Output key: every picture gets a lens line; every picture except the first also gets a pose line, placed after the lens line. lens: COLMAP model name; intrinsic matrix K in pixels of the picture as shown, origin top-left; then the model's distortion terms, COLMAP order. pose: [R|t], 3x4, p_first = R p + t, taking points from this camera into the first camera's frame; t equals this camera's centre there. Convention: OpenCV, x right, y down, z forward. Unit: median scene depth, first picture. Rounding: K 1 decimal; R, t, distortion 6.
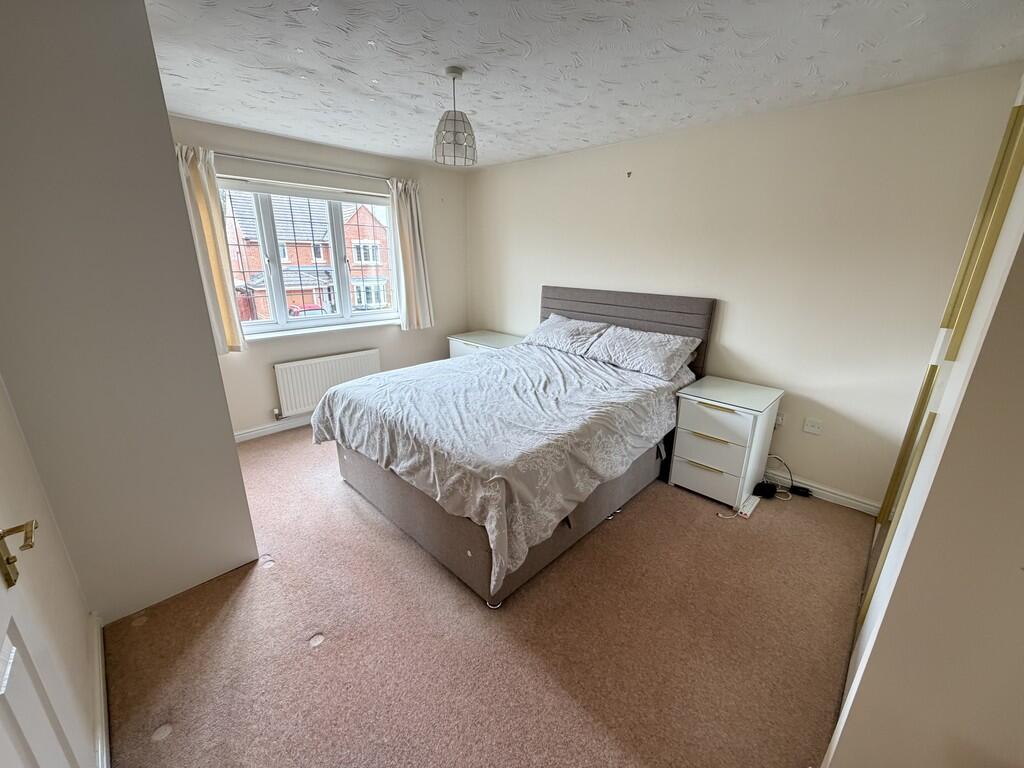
lens RADIAL K [[408.1, 0, 509.7], [0, 408.1, 384.4], [0, 0, 1]] dist [-0.000837, -0.000109]
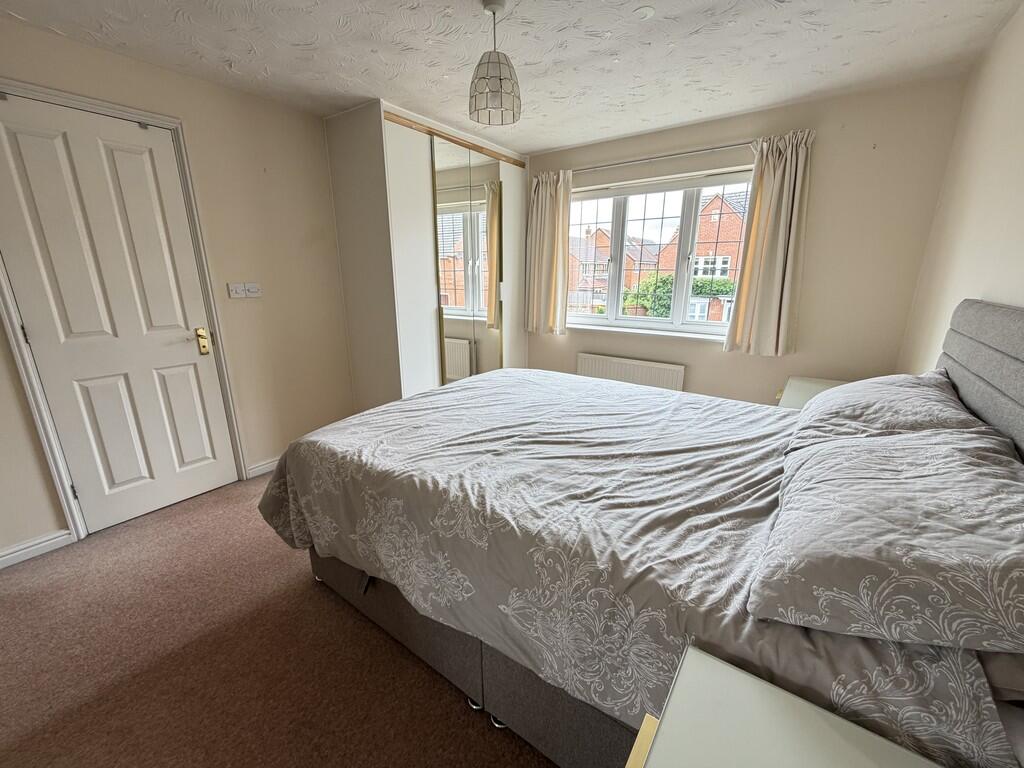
lens RADIAL K [[408.1, 0, 509.8], [0, 408.1, 383.7], [0, 0, 1]] dist [-0.000837, -0.000109]
pose [[0.148823, 0.249238, -0.956939, 0.621482], [-0.293499, 0.935242, 0.197942, -0.172507], [0.944304, 0.251402, 0.212336, 0.780141]]
